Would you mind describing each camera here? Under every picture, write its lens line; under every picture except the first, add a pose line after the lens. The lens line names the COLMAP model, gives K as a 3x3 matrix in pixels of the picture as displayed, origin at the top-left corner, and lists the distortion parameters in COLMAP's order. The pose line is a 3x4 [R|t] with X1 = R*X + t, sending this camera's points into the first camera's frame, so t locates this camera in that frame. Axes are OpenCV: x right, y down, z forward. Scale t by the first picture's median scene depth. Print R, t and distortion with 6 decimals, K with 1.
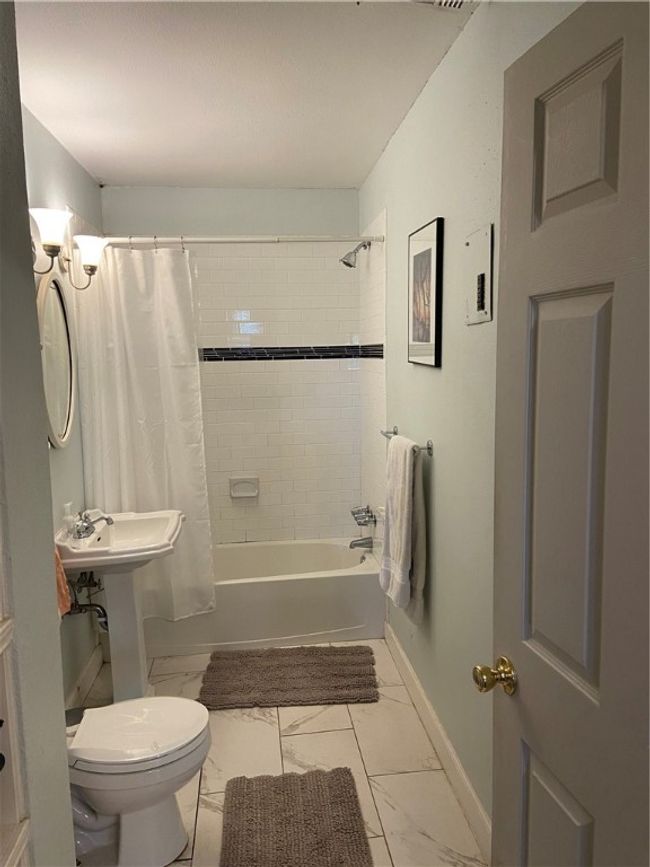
lens RADIAL K [[651.4, 0, 325.4], [0, 651.4, 435.9], [0, 0, 1]] dist [0.057325, -0.033058]
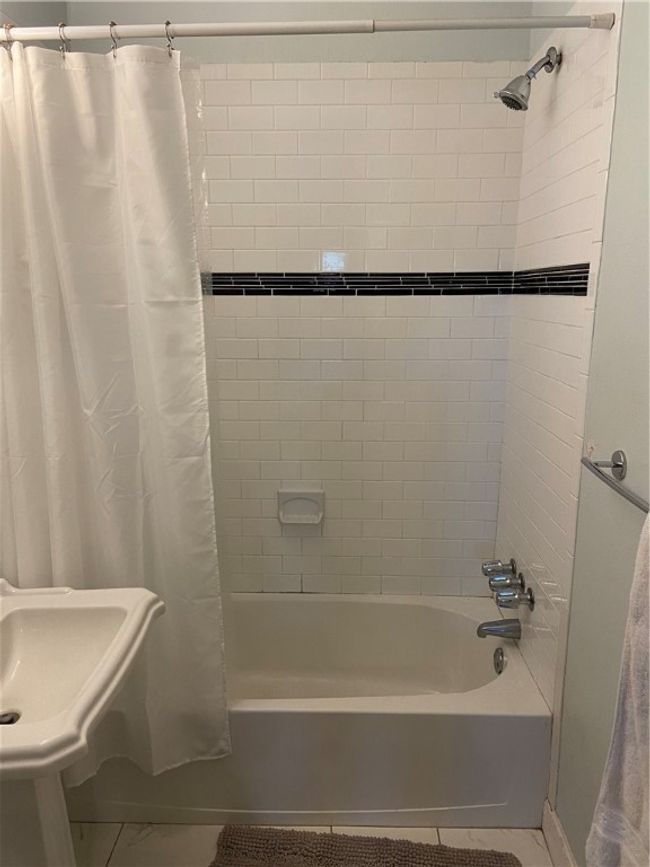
lens RADIAL K [[651.4, 0, 326.6], [0, 651.4, 429.7], [0, 0, 1]] dist [0.057325, -0.033058]
pose [[0.989662, 0.049551, -0.134591, -0.027873], [-0.038136, 0.995556, 0.086107, -0.056947], [0.138260, -0.080084, 0.987153, 0.505499]]
